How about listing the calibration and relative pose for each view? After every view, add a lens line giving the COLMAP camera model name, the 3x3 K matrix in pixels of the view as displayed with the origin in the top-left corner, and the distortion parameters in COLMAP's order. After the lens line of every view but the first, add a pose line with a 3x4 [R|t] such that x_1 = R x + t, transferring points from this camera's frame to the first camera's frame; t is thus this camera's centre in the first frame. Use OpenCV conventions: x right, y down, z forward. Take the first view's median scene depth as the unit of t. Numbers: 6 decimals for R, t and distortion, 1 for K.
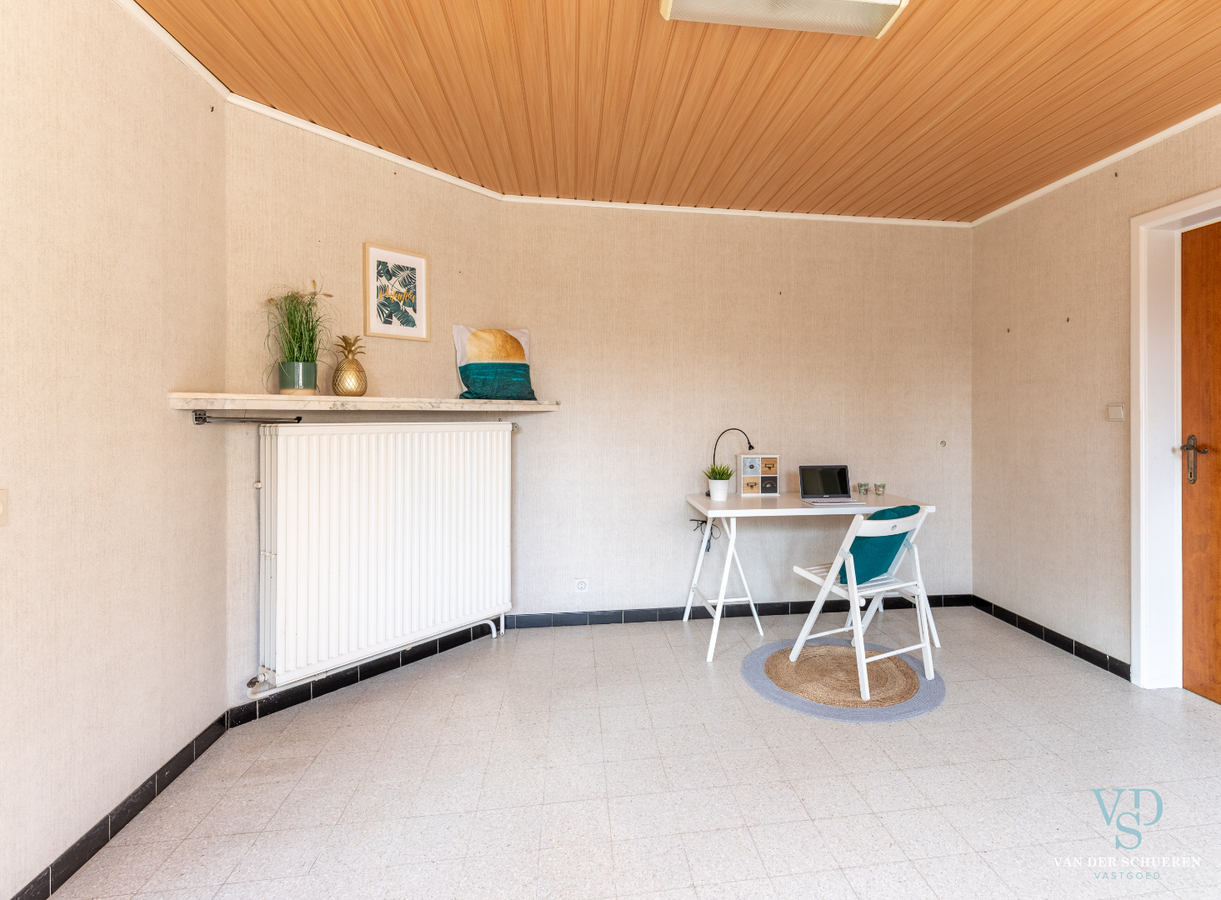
lens RADIAL K [[623.5, 0, 651.4], [0, 623.5, 416.2], [0, 0, 1]] dist [0.002483, 0.000307]
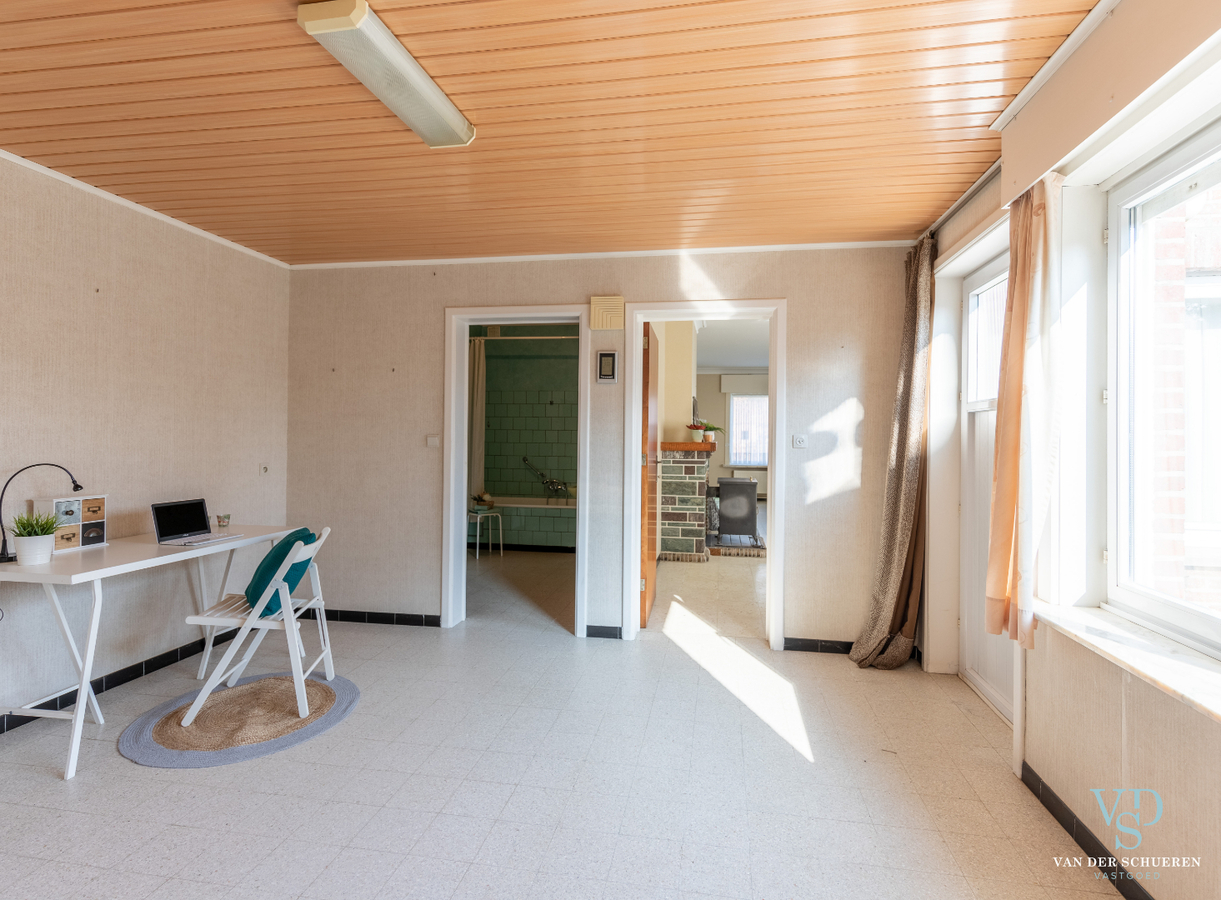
lens RADIAL K [[624.9, 0, 616.1], [0, 624.9, 436.7], [0, 0, 1]] dist [-0.003562, -0.000971]
pose [[0.294600, -0.001827, 0.955619, -0.426991], [-0.001927, 0.999995, 0.002506, -0.017671], [-0.955619, -0.002579, 0.294595, 0.161037]]
